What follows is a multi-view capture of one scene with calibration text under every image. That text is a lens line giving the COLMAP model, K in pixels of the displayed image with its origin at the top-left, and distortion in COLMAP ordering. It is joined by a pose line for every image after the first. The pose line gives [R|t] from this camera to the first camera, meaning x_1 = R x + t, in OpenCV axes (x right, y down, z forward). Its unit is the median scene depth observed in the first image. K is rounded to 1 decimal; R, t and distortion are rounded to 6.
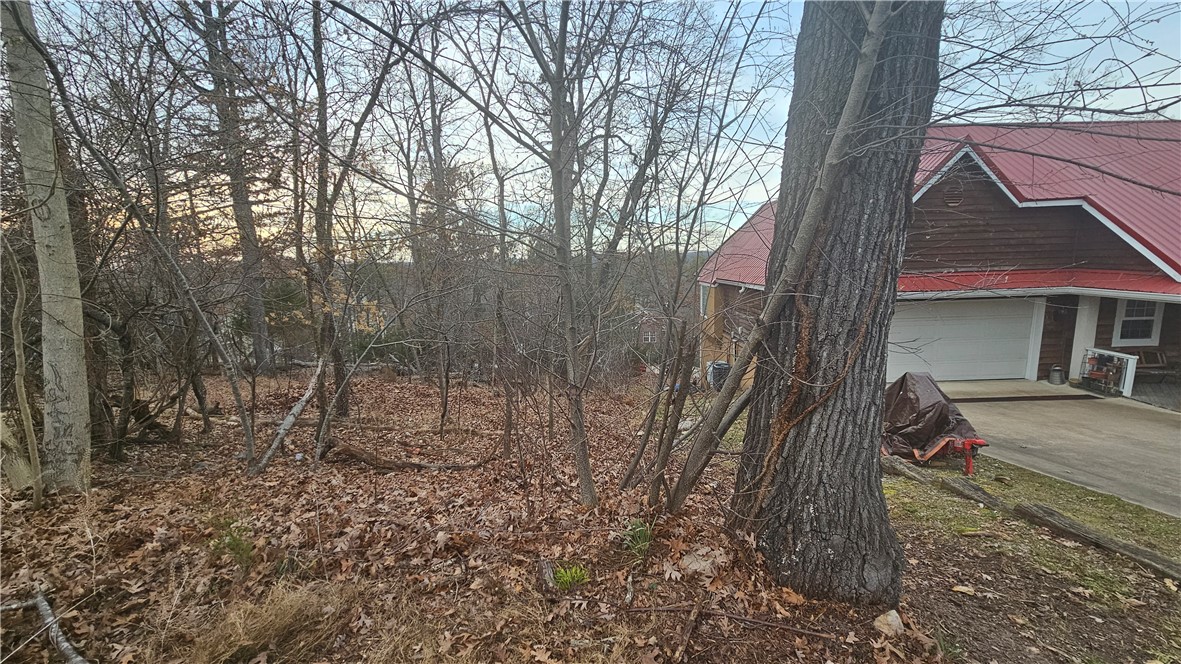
lens RADIAL K [[475.8, 0, 588.3], [0, 475.8, 332.3], [0, 0, 1]] dist [-0.001798, 0.001322]
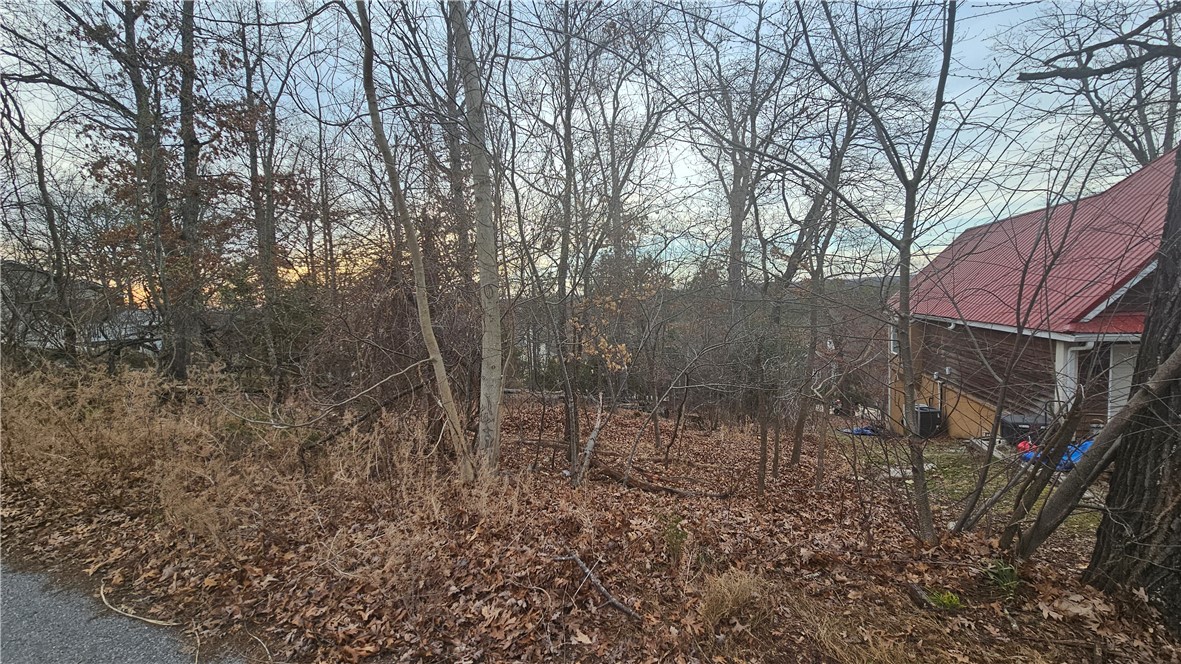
lens RADIAL K [[475.8, 0, 592.6], [0, 475.8, 332.3], [0, 0, 1]] dist [-0.001798, 0.001322]
pose [[0.958339, 0.002393, -0.285623, -0.499549], [-0.020904, 0.997871, -0.061779, -0.053729], [0.284867, 0.065176, 0.956349, -0.385033]]
